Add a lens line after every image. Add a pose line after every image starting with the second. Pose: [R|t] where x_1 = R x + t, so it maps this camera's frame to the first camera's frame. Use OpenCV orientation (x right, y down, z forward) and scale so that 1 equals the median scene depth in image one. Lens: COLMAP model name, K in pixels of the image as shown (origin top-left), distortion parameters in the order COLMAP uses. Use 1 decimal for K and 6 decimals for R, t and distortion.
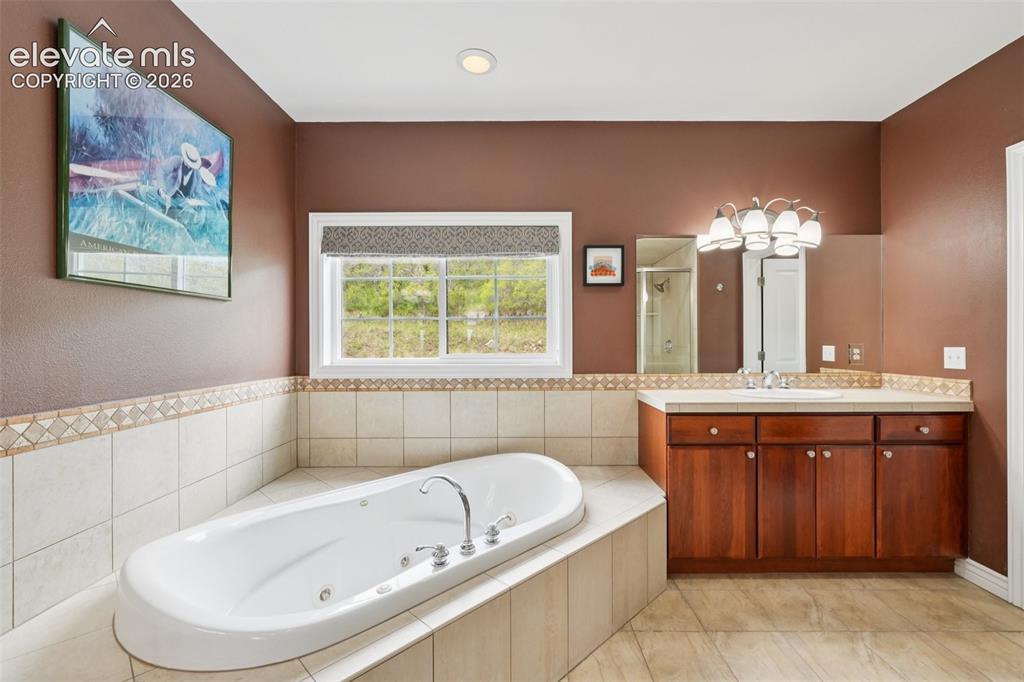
lens RADIAL K [[440.2, 0, 517.3], [0, 440.2, 345.4], [0, 0, 1]] dist [-0.006349, 0.002027]
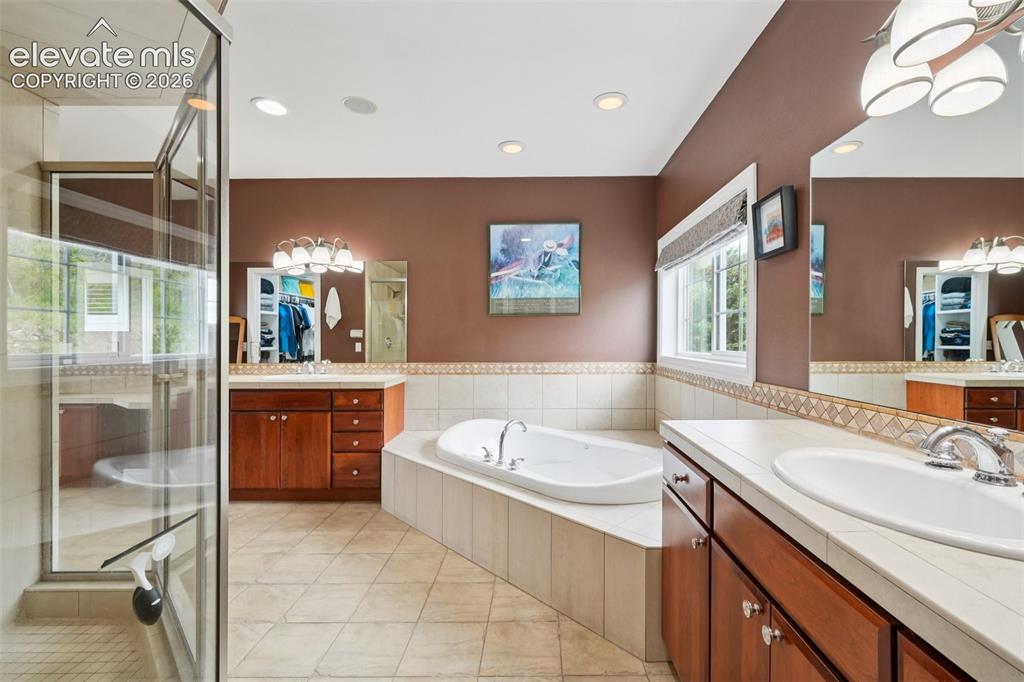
lens RADIAL K [[440.2, 0, 536.0], [0, 440.2, 338.9], [0, 0, 1]] dist [-0.006349, 0.002027]
pose [[-0.000927, 0.003307, -0.999994, 0.875063], [-0.004713, 0.999983, 0.003312, -0.007341], [0.999988, 0.004716, -0.000912, 0.642540]]
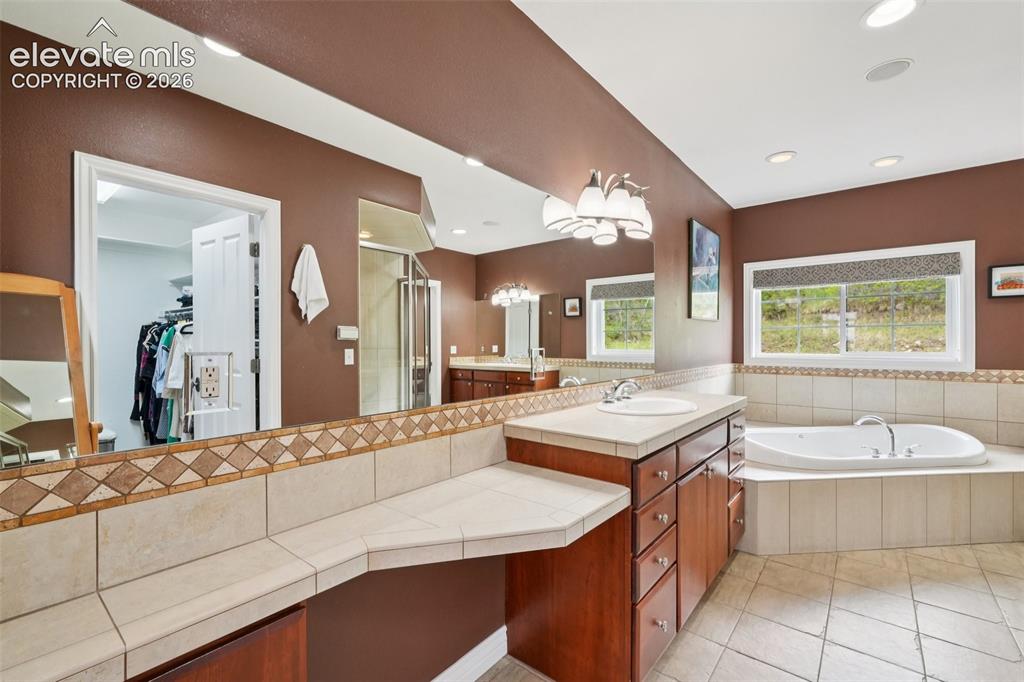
lens RADIAL K [[440.2, 0, 511.4], [0, 440.2, 342.2], [0, 0, 1]] dist [-0.006349, 0.002027]
pose [[0.770167, 0.003225, -0.637834, -0.097493], [-0.007732, 0.999961, -0.004280, 0.004301], [0.637795, 0.008228, 0.770162, -0.816920]]
